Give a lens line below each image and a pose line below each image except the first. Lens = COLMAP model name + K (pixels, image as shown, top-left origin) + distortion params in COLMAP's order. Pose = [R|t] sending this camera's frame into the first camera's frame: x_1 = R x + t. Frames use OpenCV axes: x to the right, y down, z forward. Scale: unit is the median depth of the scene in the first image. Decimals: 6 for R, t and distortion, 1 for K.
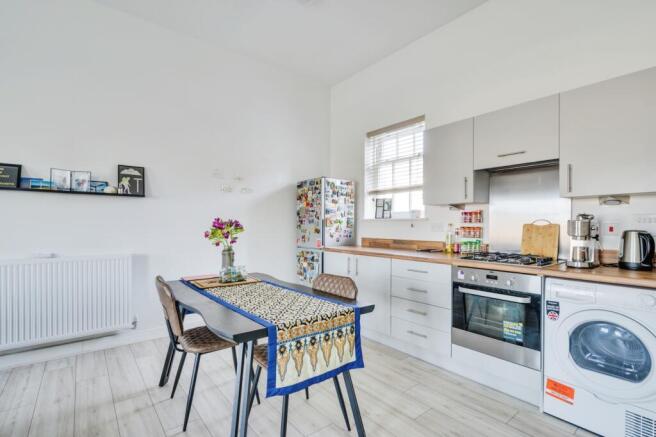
lens RADIAL K [[301.7, 0, 328.5], [0, 301.7, 222.7], [0, 0, 1]] dist [-0.003342, -0.000434]
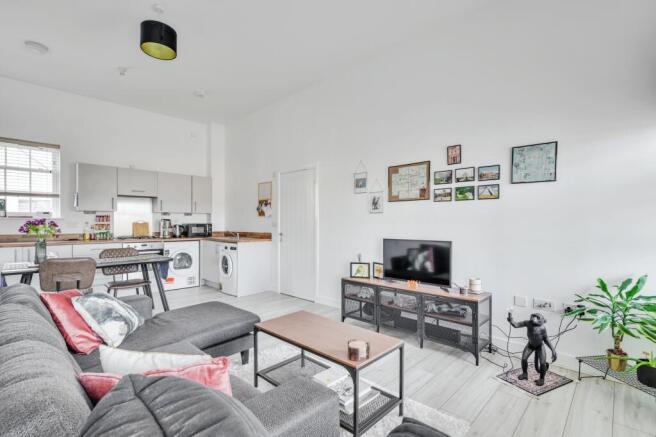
lens RADIAL K [[301.7, 0, 328.5], [0, 301.7, 222.7], [0, 0, 1]] dist [-0.003342, -0.000434]
pose [[-0.108397, 0.002764, 0.994104, -1.198277], [-0.005558, 0.999979, -0.003386, 0.003834], [-0.994092, -0.005892, -0.108379, -0.106410]]
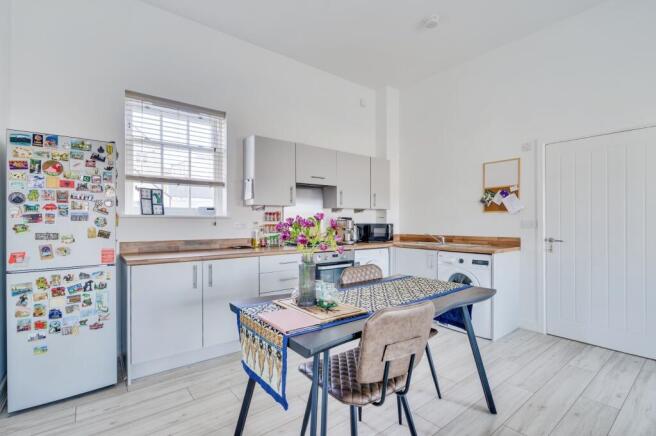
lens RADIAL K [[301.7, 0, 328.5], [0, 301.7, 222.2], [0, 0, 1]] dist [-0.003342, -0.000434]
pose [[0.026634, -0.000030, 0.999645, -0.650575], [-0.003438, 0.999994, 0.000122, 0.003284], [-0.999639, -0.003440, 0.026633, 0.615693]]
